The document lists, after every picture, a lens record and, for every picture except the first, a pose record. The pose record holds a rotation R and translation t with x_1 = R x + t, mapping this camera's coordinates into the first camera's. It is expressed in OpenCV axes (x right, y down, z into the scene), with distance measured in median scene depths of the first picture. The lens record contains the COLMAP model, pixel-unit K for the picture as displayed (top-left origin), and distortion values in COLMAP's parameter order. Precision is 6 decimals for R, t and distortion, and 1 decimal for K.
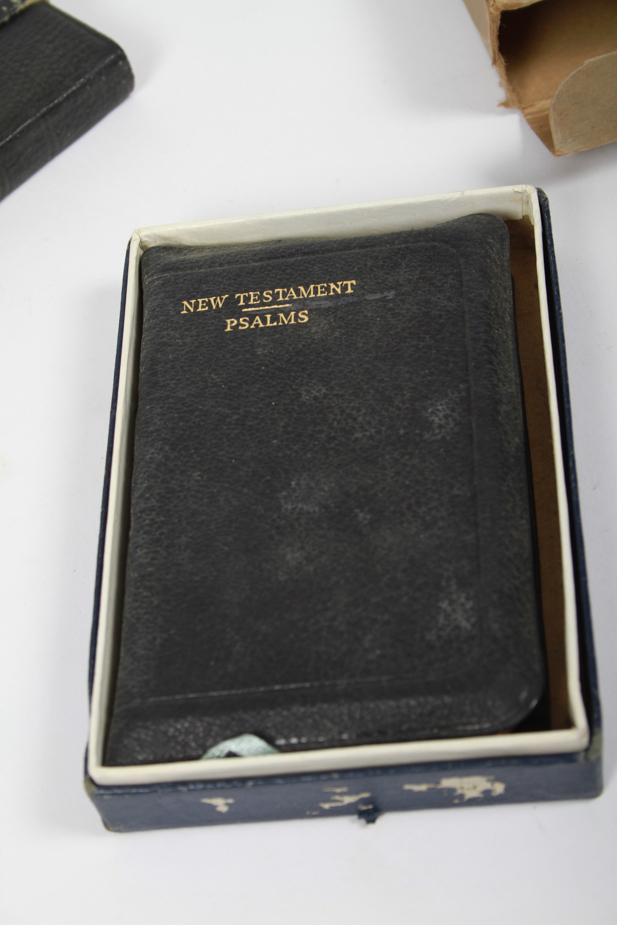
lens RADIAL K [[1902.5, 0, 313.3], [0, 1902.5, 459.3], [0, 0, 1]] dist [0.125444, 0.000000]
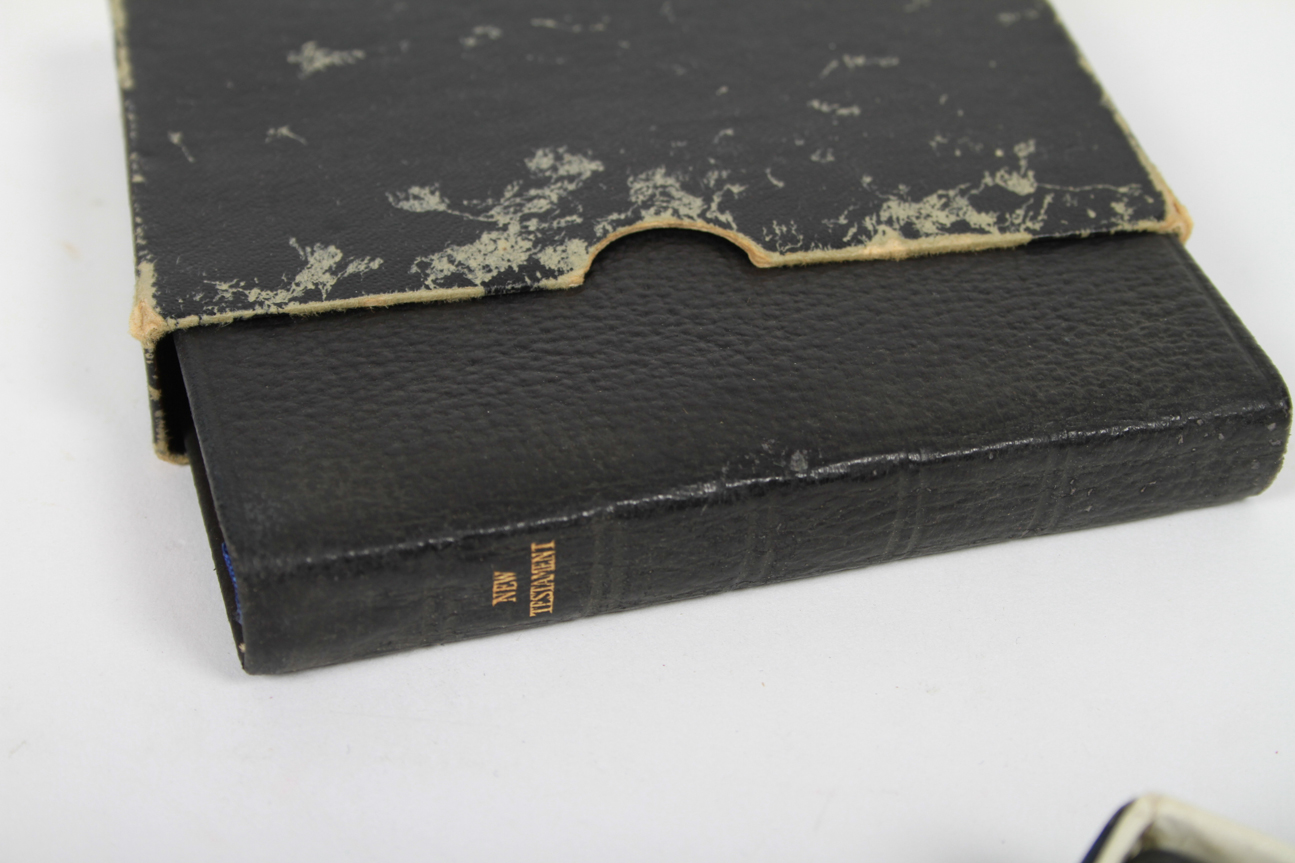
lens RADIAL K [[2663.5, 0, 644.0], [0, 2663.5, 427.8], [0, 0, 1]] dist [0.125444, 0.000000]
pose [[0.850731, 0.469688, -0.235902, -0.098499], [-0.506960, 0.851739, -0.132407, -0.064799], [0.138737, 0.232236, 0.962714, 0.486044]]
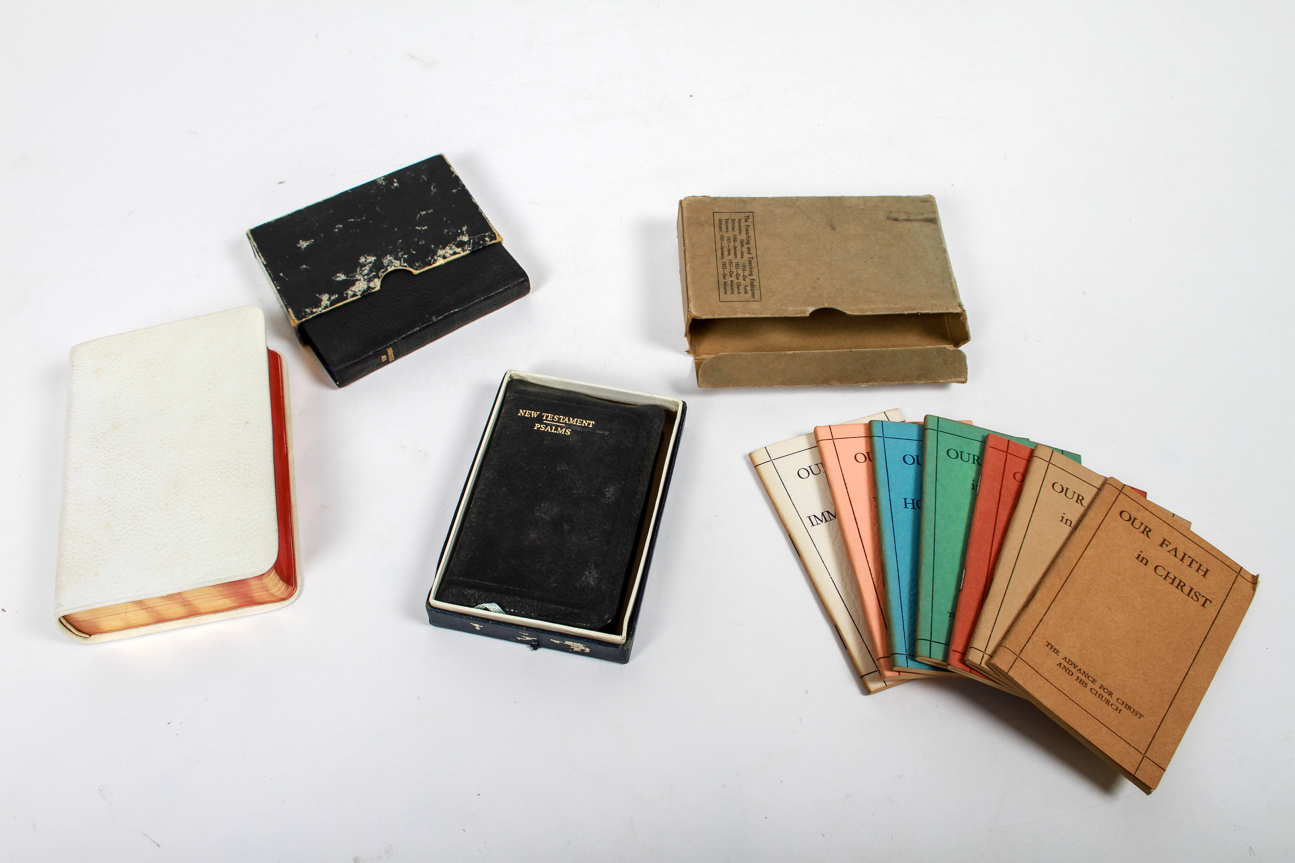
lens RADIAL K [[1284.0, 0, 643.3], [0, 1284.0, 444.0], [0, 0, 1]] dist [-0.071735, 0.000000]
pose [[0.964208, 0.263713, 0.027526, 0.046179], [-0.264591, 0.963705, 0.035572, -0.148519], [-0.017146, -0.041582, 0.998988, -0.588836]]
